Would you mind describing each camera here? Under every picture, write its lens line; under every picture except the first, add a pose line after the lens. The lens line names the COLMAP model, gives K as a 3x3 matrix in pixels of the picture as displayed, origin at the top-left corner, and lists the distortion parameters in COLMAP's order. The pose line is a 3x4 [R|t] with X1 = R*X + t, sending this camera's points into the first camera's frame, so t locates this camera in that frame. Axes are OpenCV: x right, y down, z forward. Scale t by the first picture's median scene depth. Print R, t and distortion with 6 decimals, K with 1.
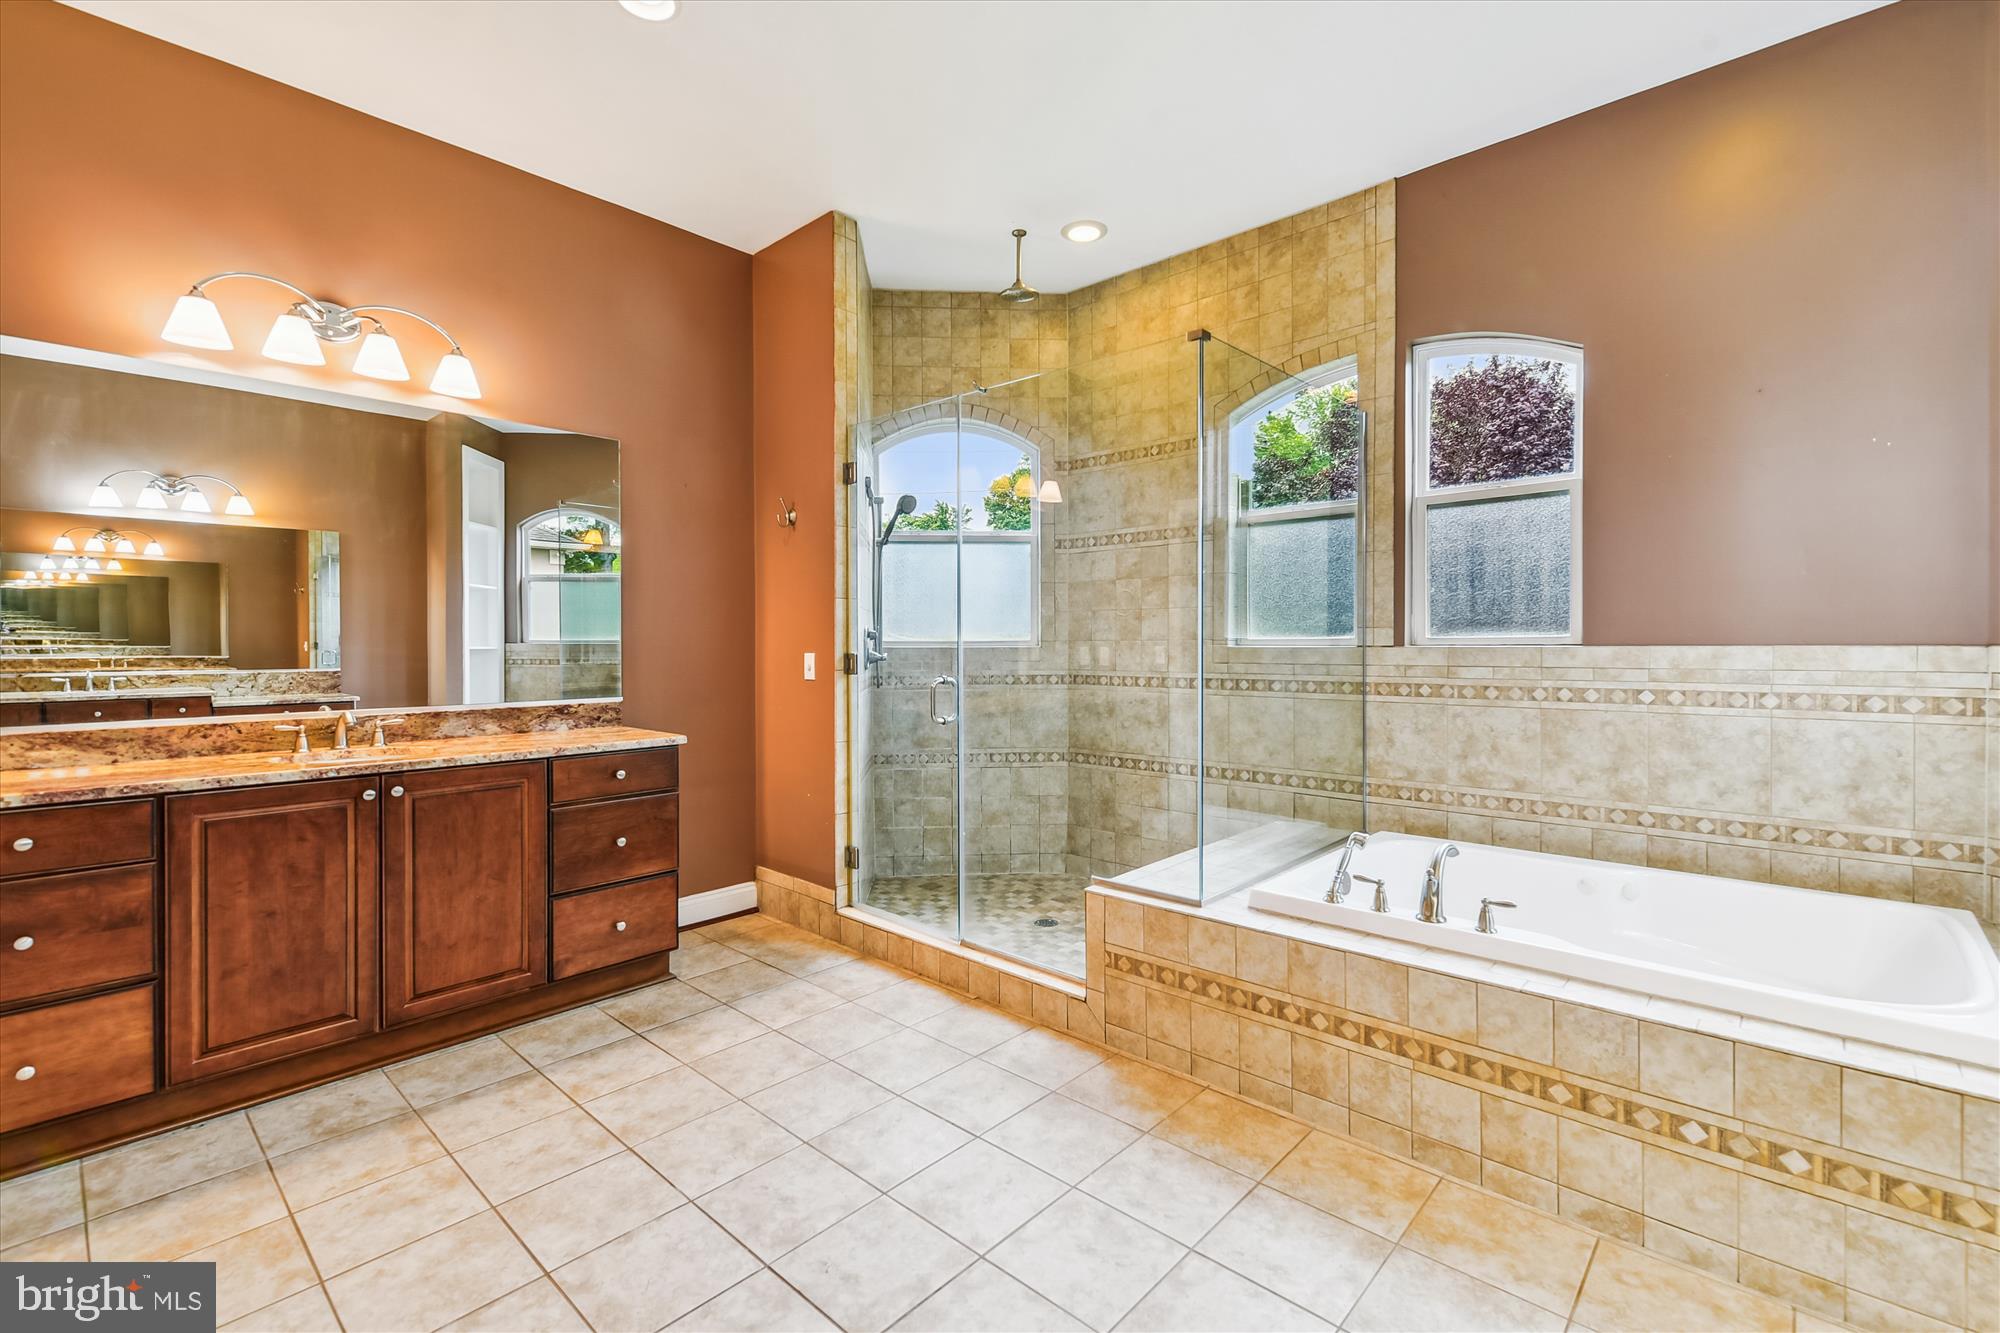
lens RADIAL K [[884.1, 0, 991.7], [0, 884.1, 651.1], [0, 0, 1]] dist [-0.001812, -0.002344]
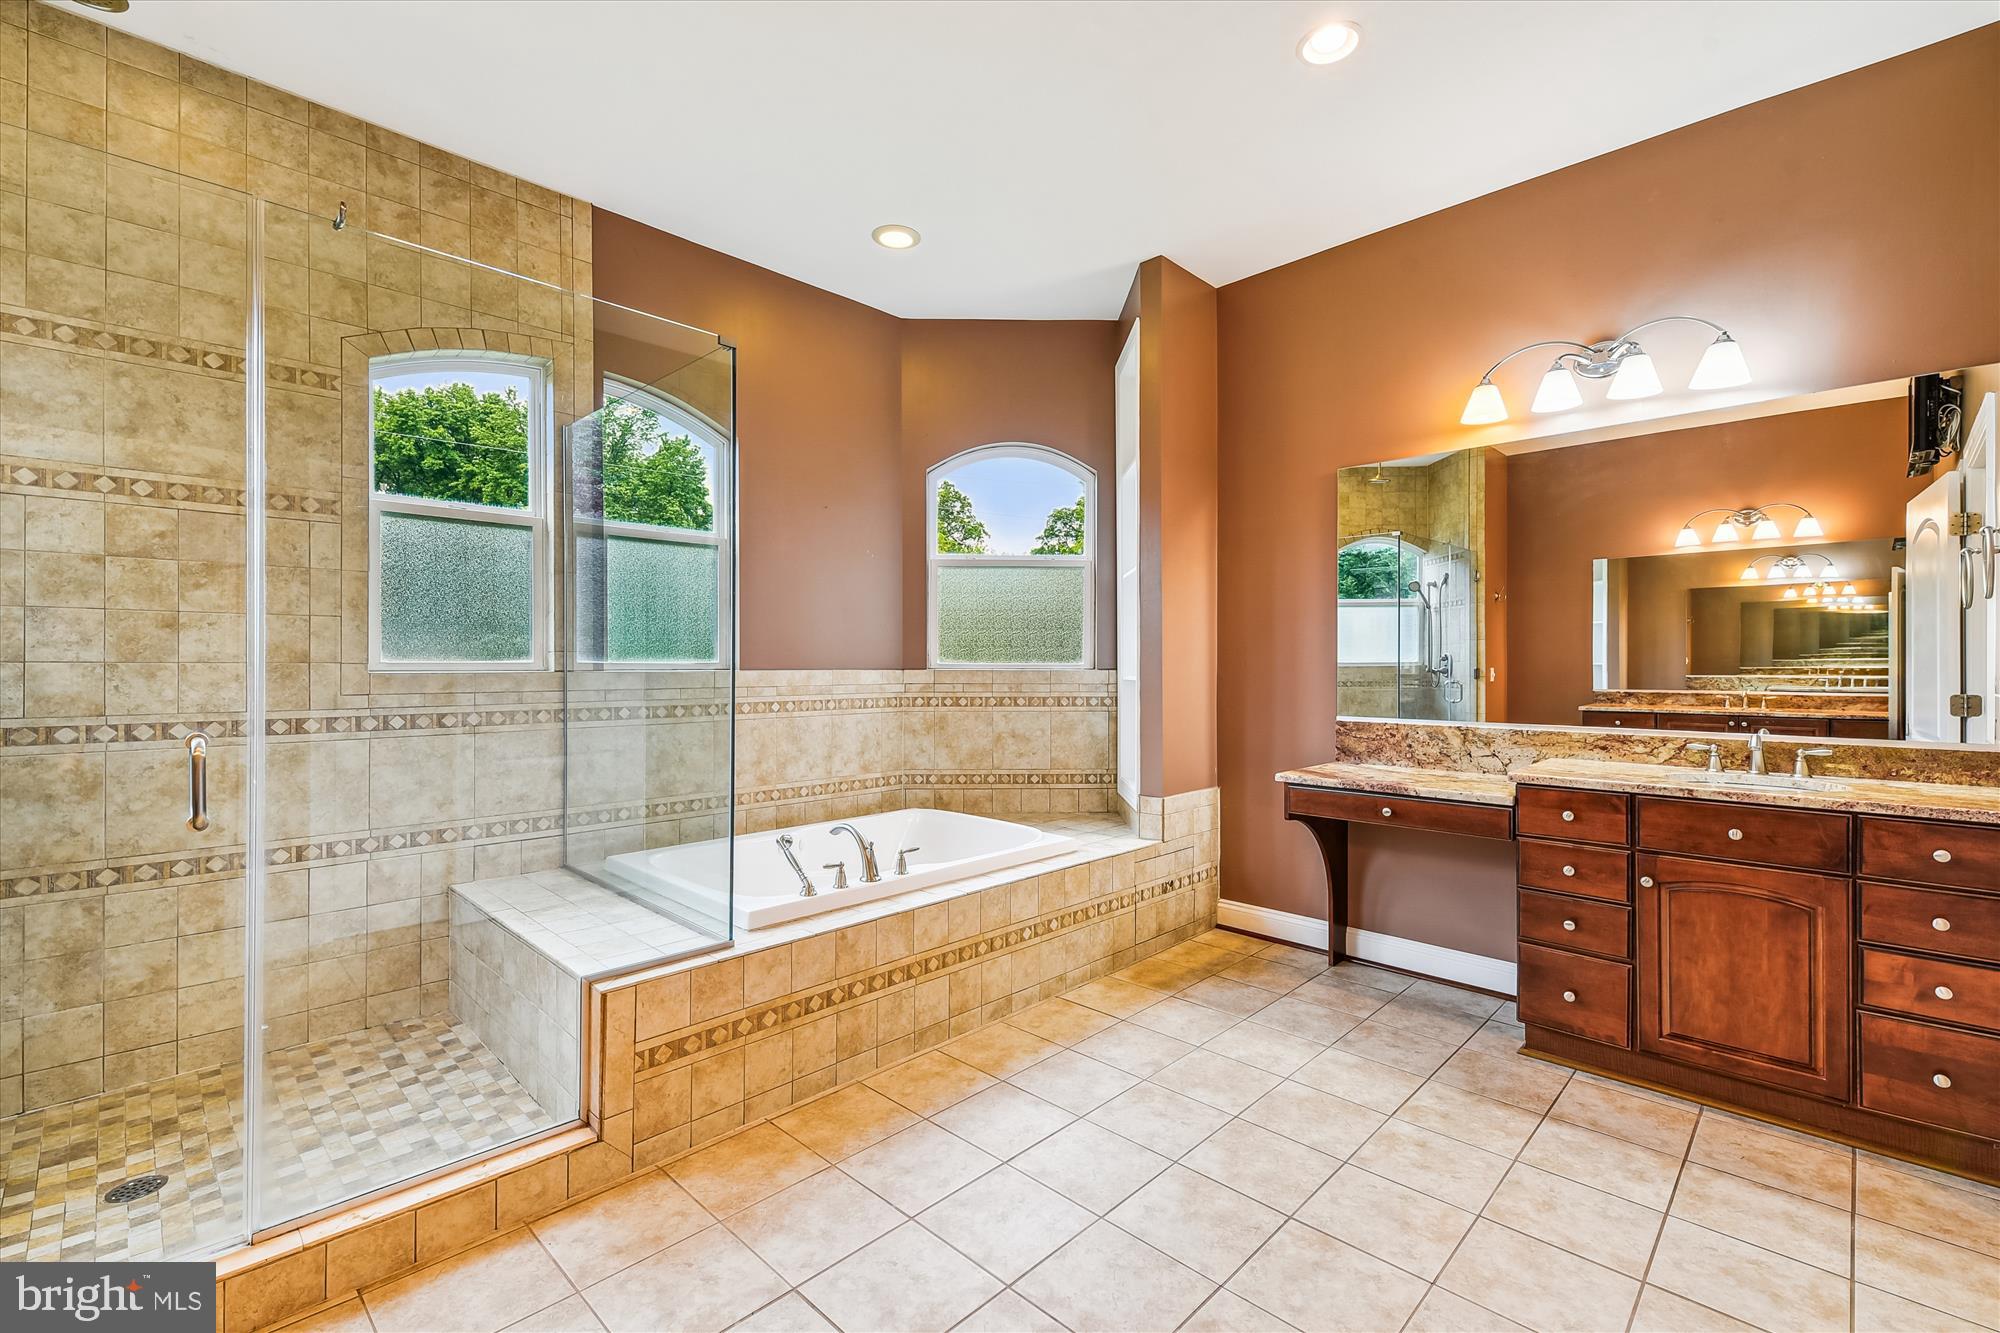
lens RADIAL K [[884.1, 0, 992.4], [0, 884.1, 666.8], [0, 0, 1]] dist [-0.001812, -0.002344]
pose [[0.003054, 0.004828, 0.999984, -0.645578], [0.011393, 0.999923, -0.004863, -0.000415], [-0.999930, 0.011408, 0.002999, 0.653856]]
